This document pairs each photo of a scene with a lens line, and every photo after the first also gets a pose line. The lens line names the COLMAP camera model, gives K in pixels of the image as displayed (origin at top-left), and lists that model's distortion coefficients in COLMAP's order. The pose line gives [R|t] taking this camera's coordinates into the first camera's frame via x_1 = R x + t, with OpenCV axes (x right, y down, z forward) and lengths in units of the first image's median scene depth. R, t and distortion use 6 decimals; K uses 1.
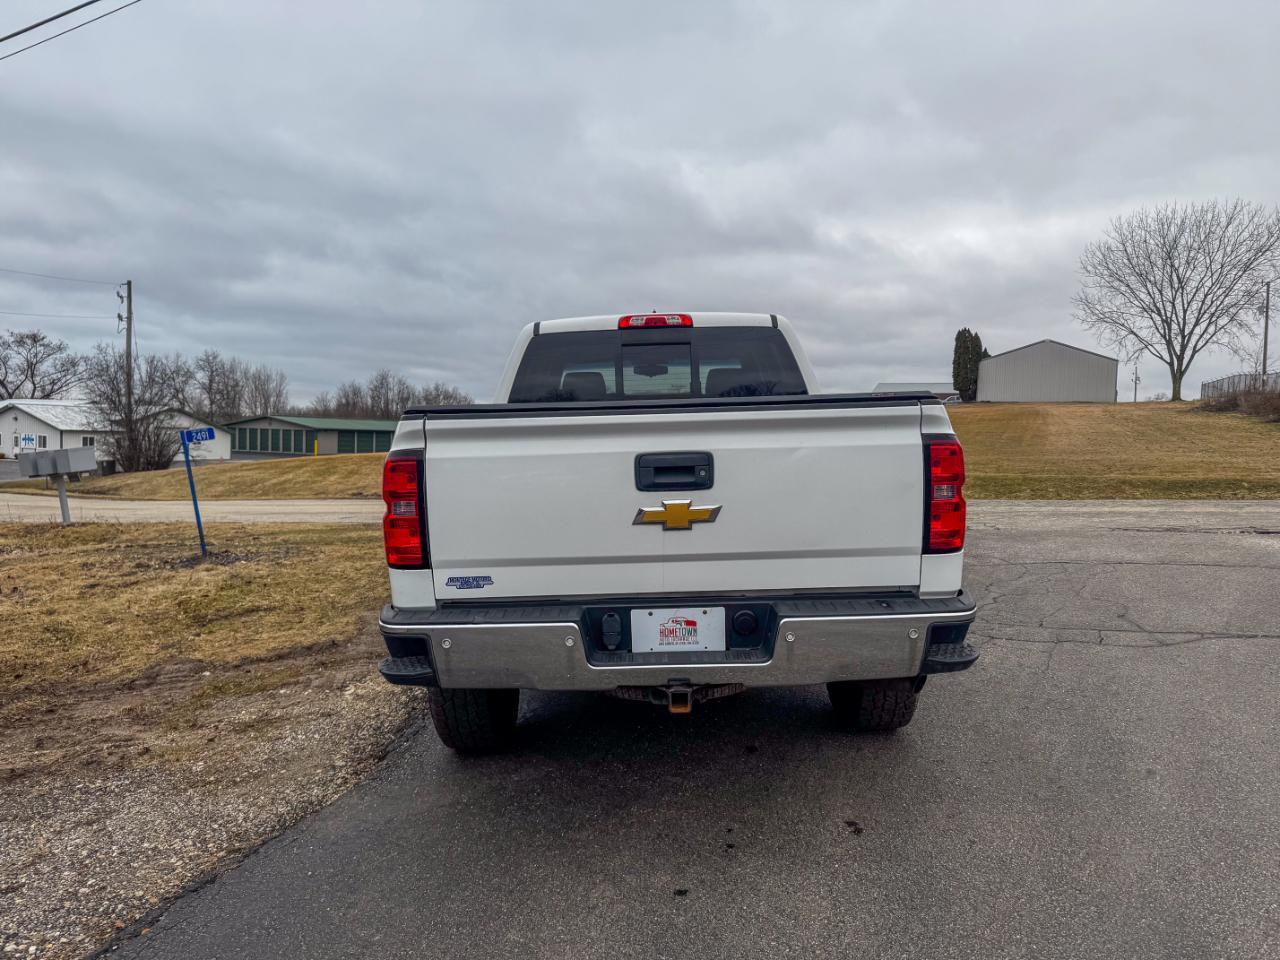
lens RADIAL K [[899.4, 0, 645.9], [0, 899.4, 455.4], [0, 0, 1]] dist [0.022871, -0.030550]
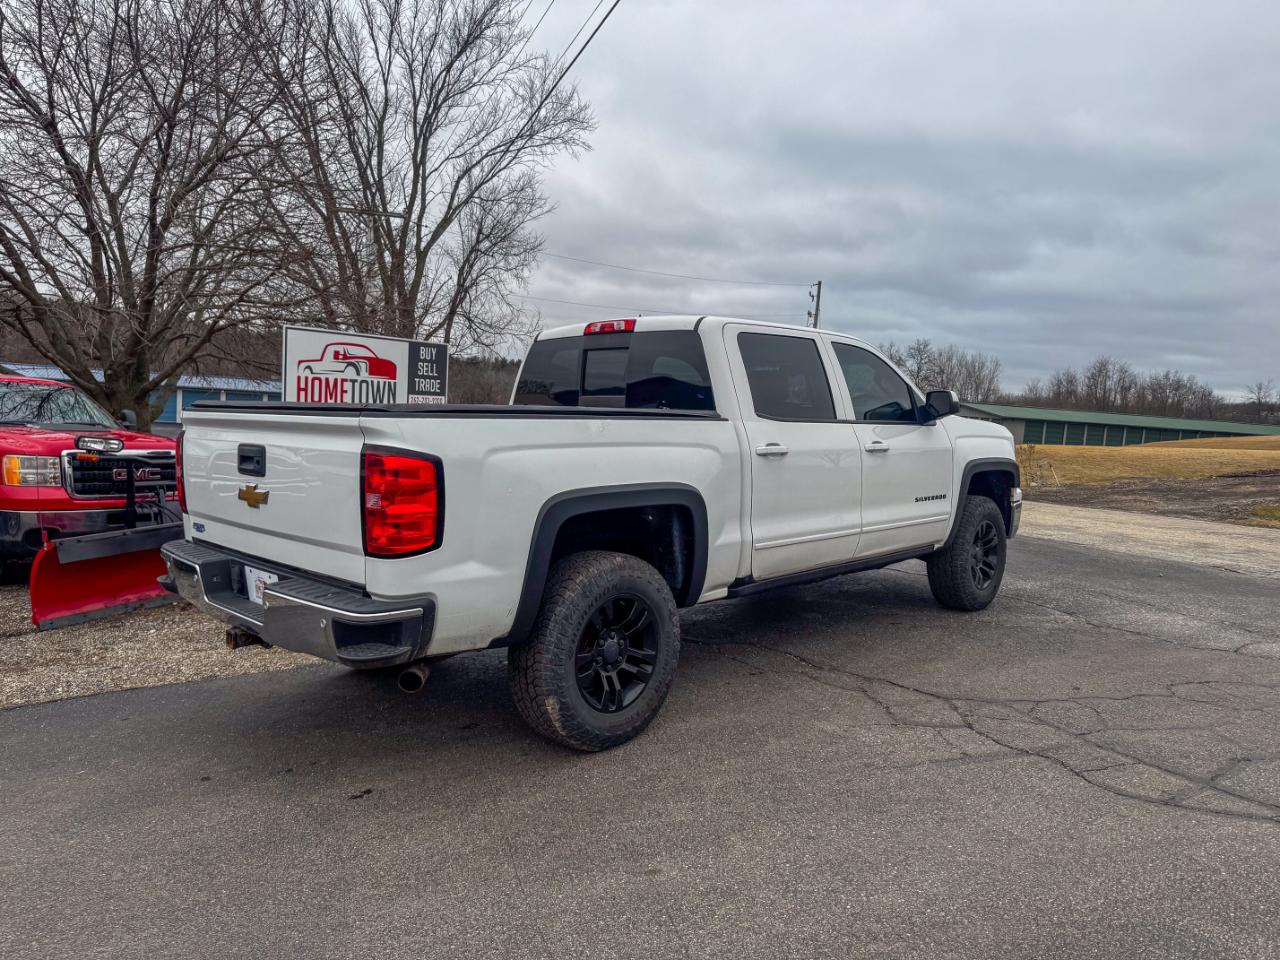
lens RADIAL K [[899.4, 0, 658.4], [0, 899.4, 452.5], [0, 0, 1]] dist [0.022871, -0.030550]
pose [[0.715233, 0.069207, -0.695451, 0.792800], [-0.061355, 0.997461, 0.036161, -0.044672], [0.696188, 0.016806, 0.717663, 0.288830]]
